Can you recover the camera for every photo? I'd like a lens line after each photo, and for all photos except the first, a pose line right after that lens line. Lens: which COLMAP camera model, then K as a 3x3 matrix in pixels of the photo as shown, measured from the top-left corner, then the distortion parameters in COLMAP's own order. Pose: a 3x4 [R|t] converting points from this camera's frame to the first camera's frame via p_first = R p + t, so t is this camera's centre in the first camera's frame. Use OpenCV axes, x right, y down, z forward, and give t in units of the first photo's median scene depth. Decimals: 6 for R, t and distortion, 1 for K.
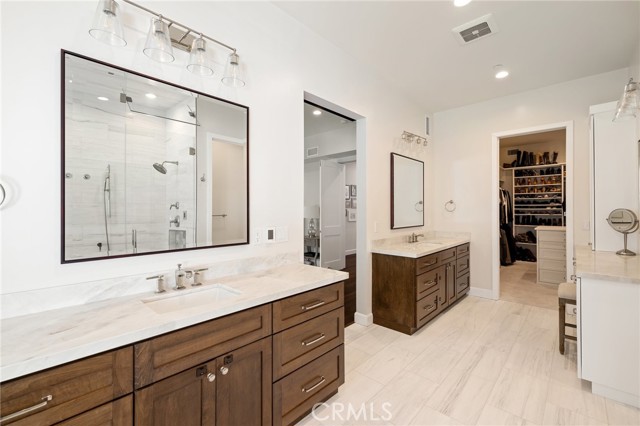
lens RADIAL K [[276.2, 0, 319.7], [0, 276.2, 211.1], [0, 0, 1]] dist [-0.000134, -0.000116]
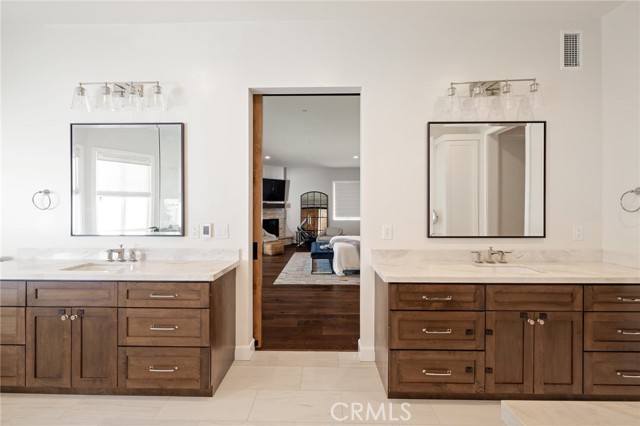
lens RADIAL K [[276.2, 0, 319.7], [0, 276.2, 211.1], [0, 0, 1]] dist [-0.000134, -0.000116]
pose [[0.666092, 0.005483, -0.745849, 1.093495], [-0.004654, 0.999984, 0.003194, 0.001947], [0.745855, 0.001344, 0.666107, 0.675234]]
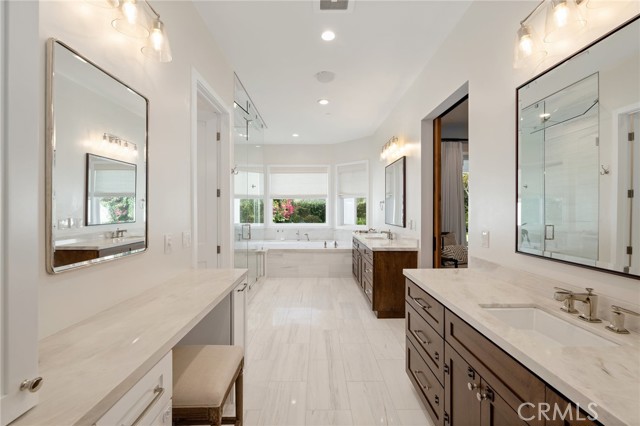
lens RADIAL K [[276.2, 0, 319.7], [0, 276.2, 211.1], [0, 0, 1]] dist [-0.000134, -0.000116]
pose [[-0.726076, 0.009784, -0.687544, 1.551209], [0.002864, 0.999933, 0.011204, -0.017256], [0.687608, 0.006165, -0.726056, 2.082140]]
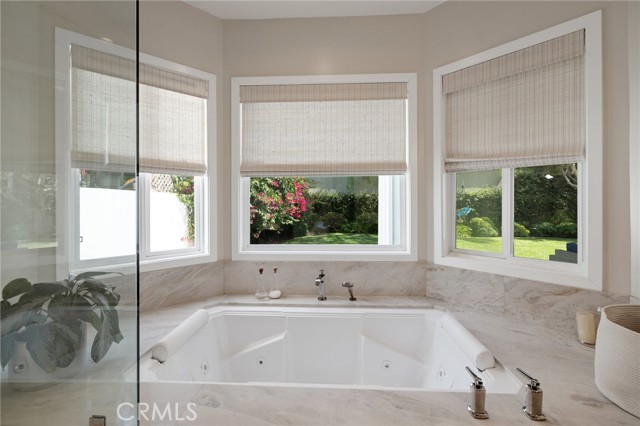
lens RADIAL K [[275.4, 0, 319.3], [0, 275.4, 205.5], [0, 0, 1]] dist [0.000168, 0.000167]
pose [[-0.758507, 0.010456, -0.651582, 0.116133], [0.004306, 0.999930, 0.011033, -0.015712], [0.651651, 0.005563, -0.758498, 0.240422]]
